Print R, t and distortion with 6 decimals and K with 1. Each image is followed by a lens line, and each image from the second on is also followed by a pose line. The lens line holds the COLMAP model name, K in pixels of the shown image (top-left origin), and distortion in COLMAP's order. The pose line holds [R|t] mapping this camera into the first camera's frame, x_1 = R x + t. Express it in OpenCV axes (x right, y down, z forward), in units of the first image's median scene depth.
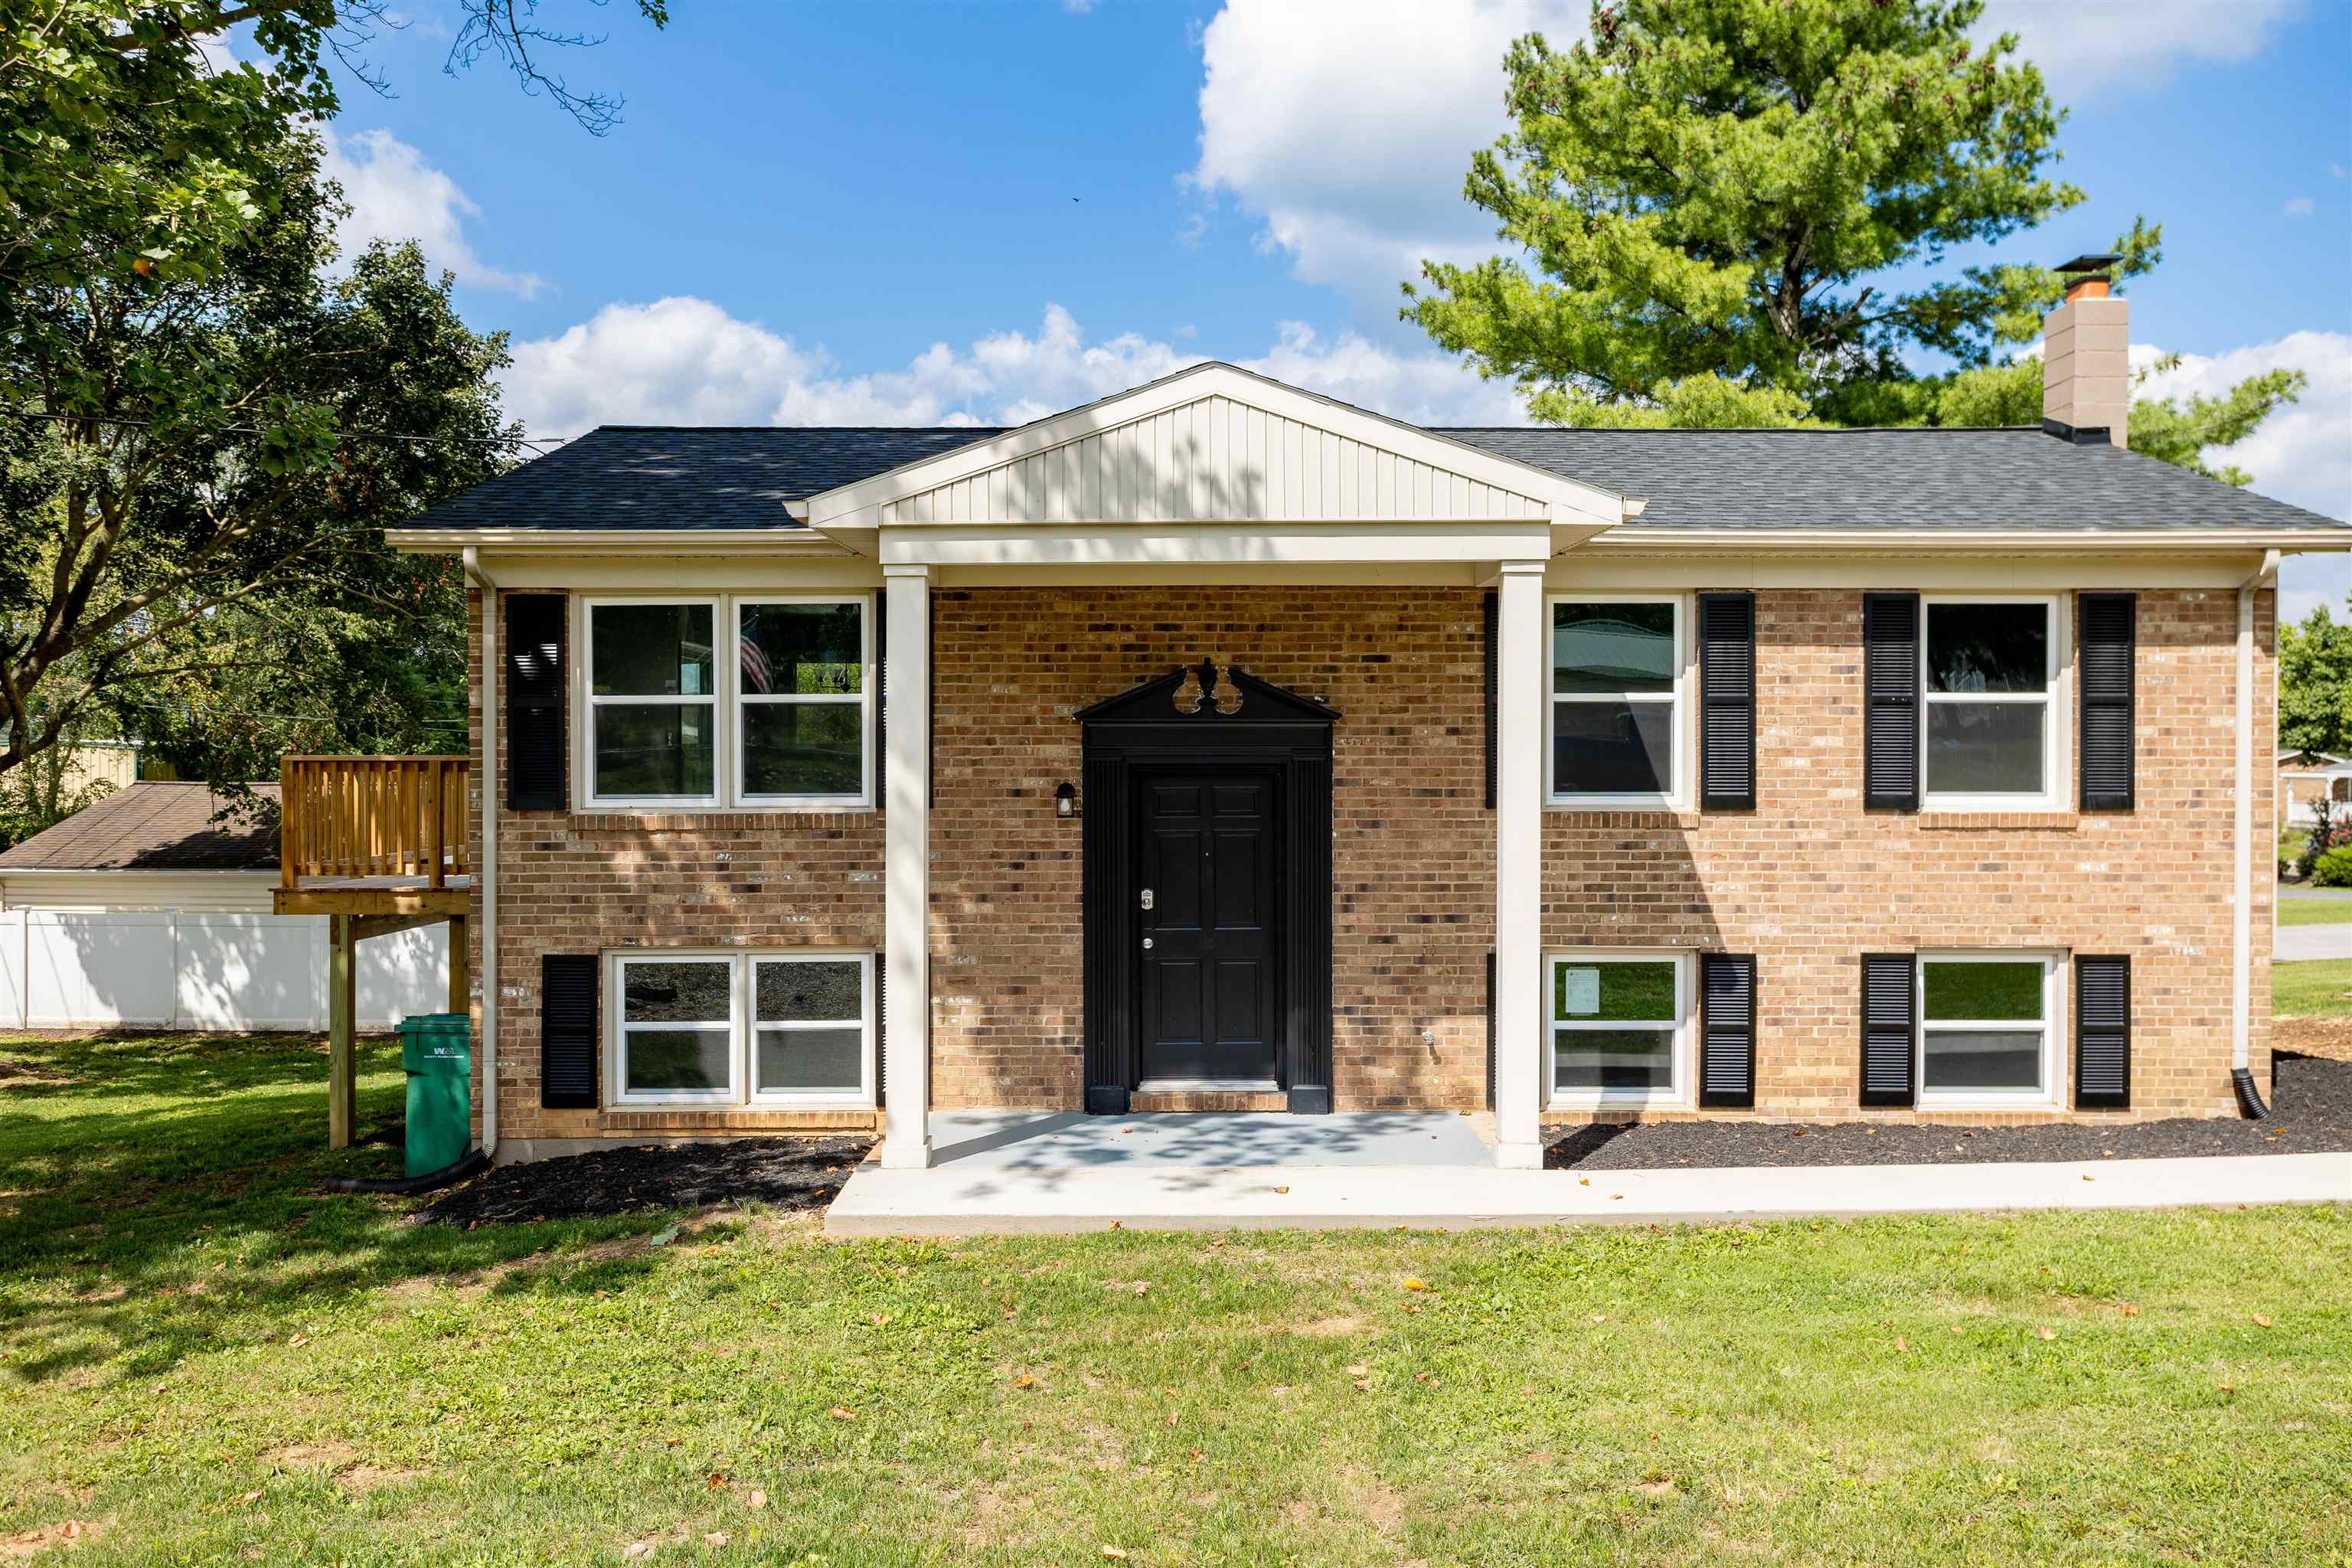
lens RADIAL K [[1924.5, 0, 1175.4], [0, 1924.5, 786.6], [0, 0, 1]] dist [-0.009905, 0.033003]
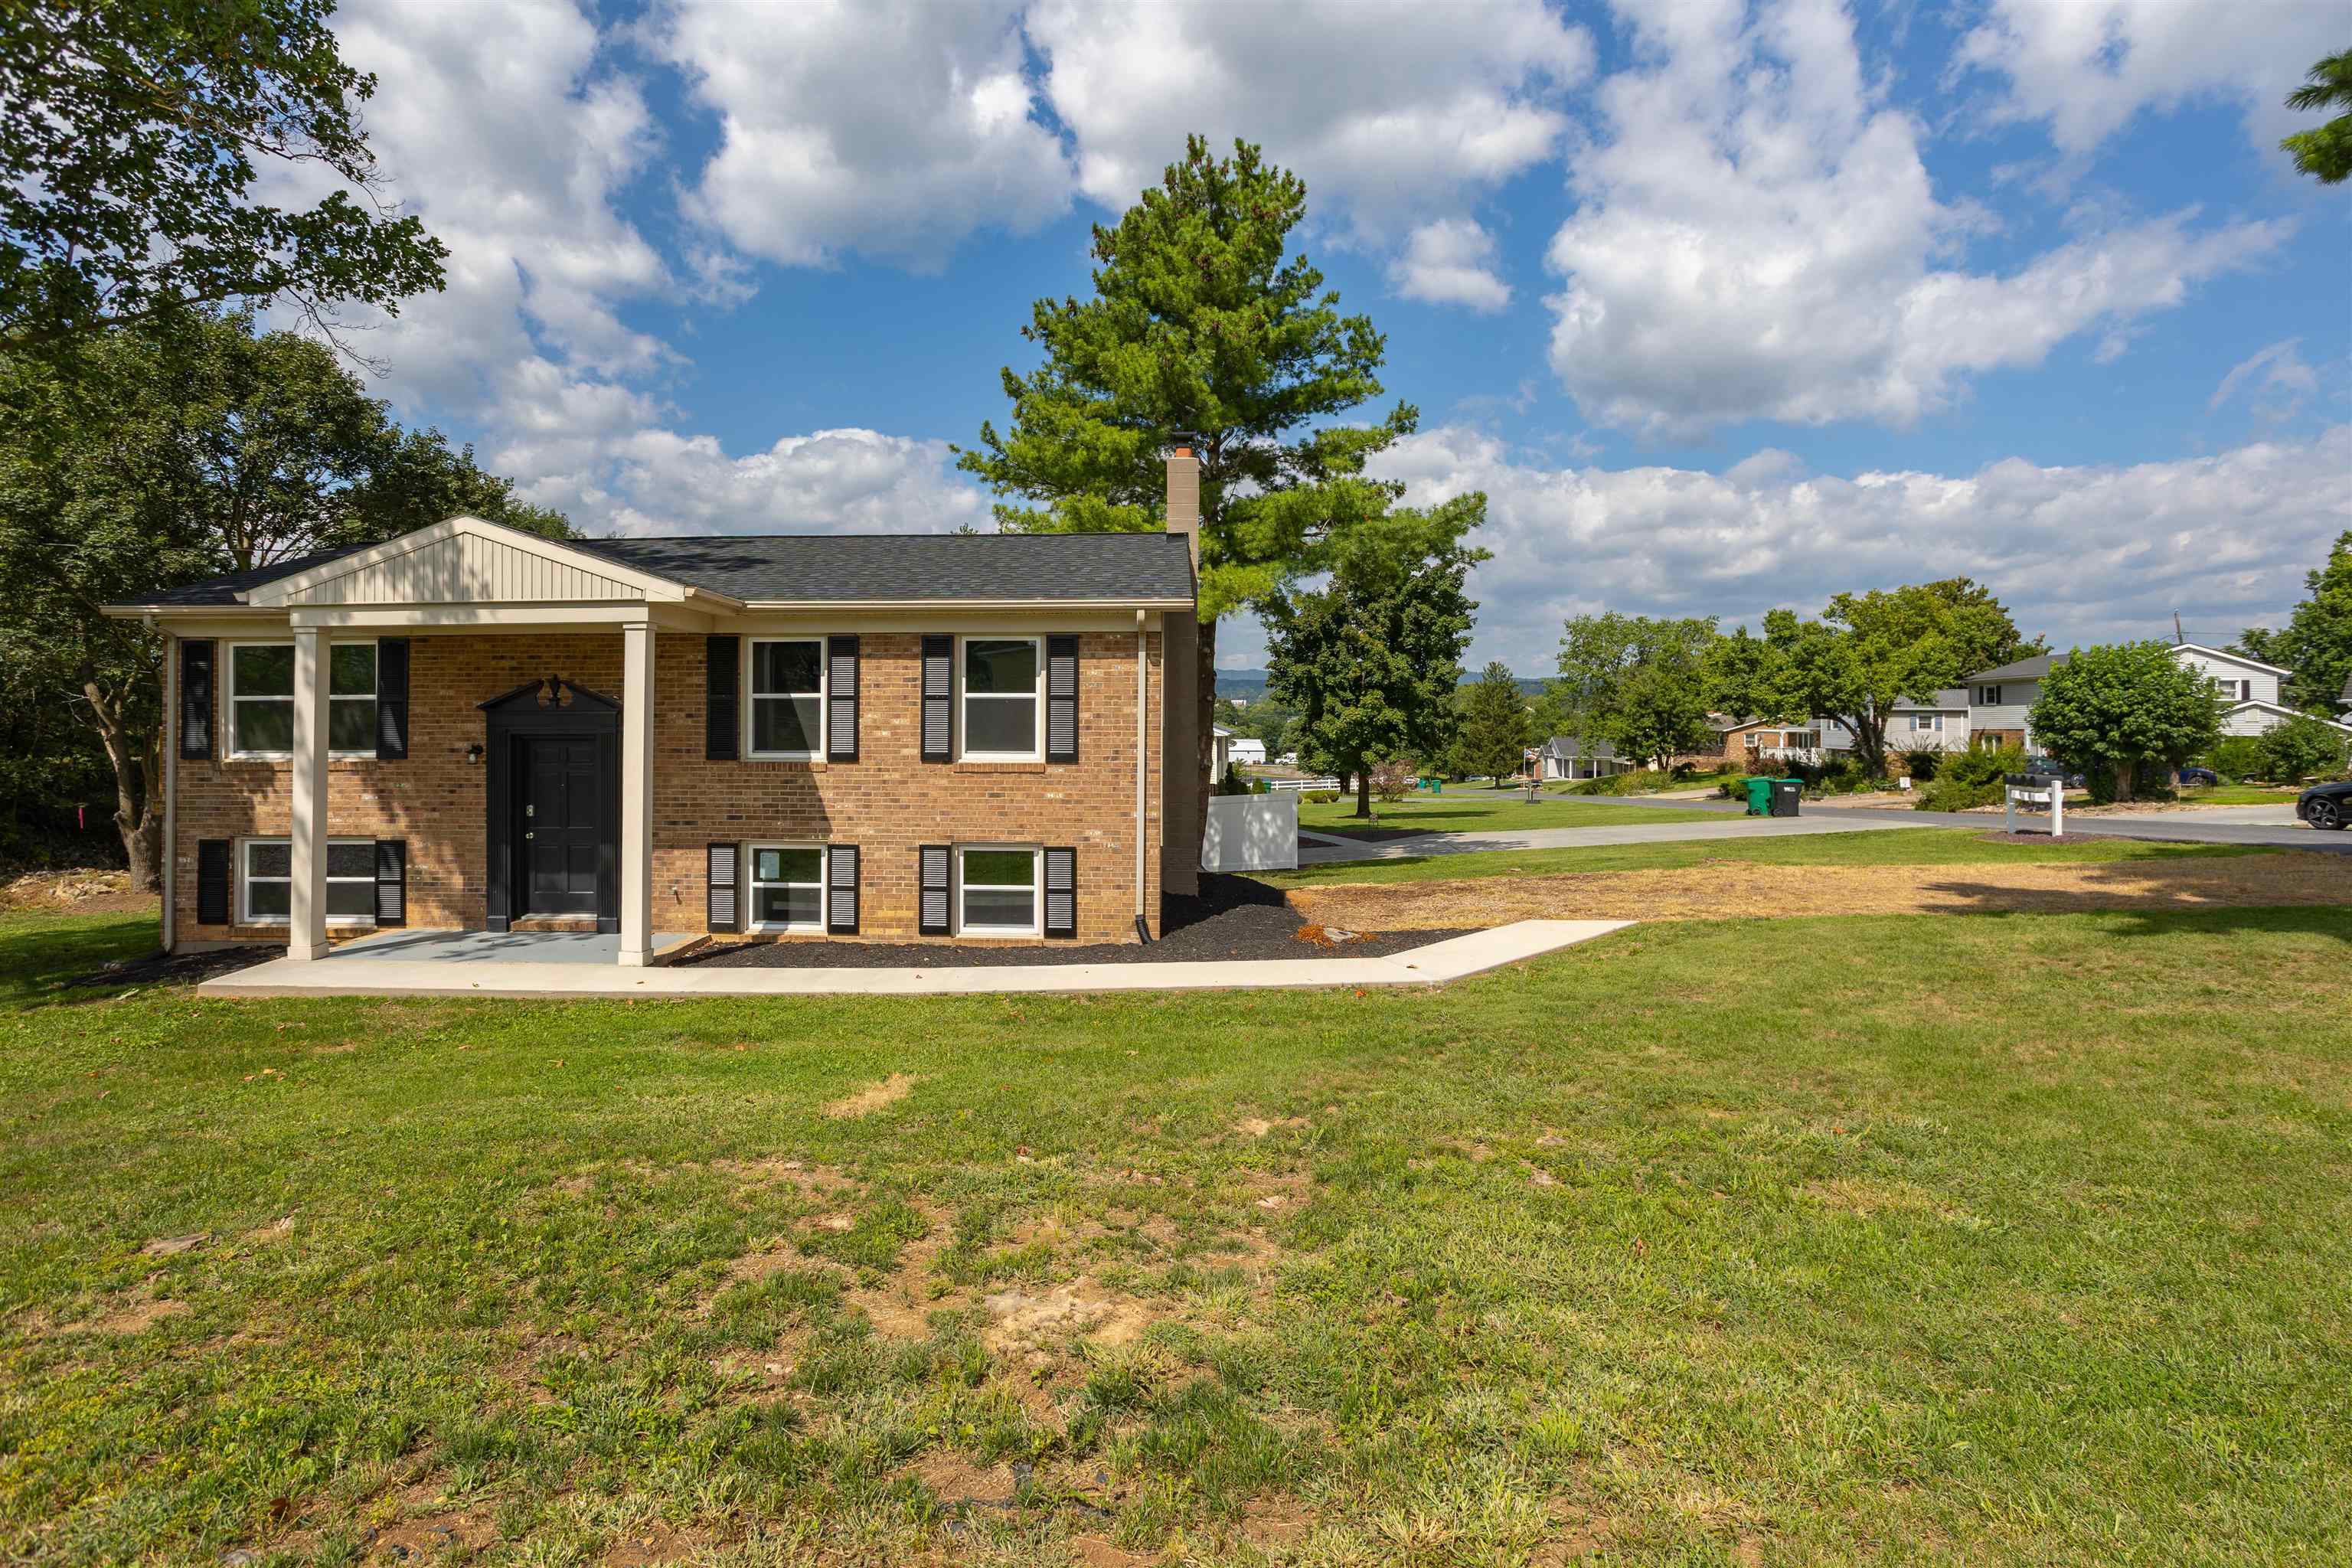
lens RADIAL K [[1145.3, 0, 1142.8], [0, 1145.3, 716.0], [0, 0, 1]] dist [-0.028847, 0.021088]
pose [[0.997873, -0.000099, -0.065192, 0.621766], [-0.000582, 0.999945, -0.010440, -0.017933], [0.065190, 0.010456, 0.997818, -0.007055]]
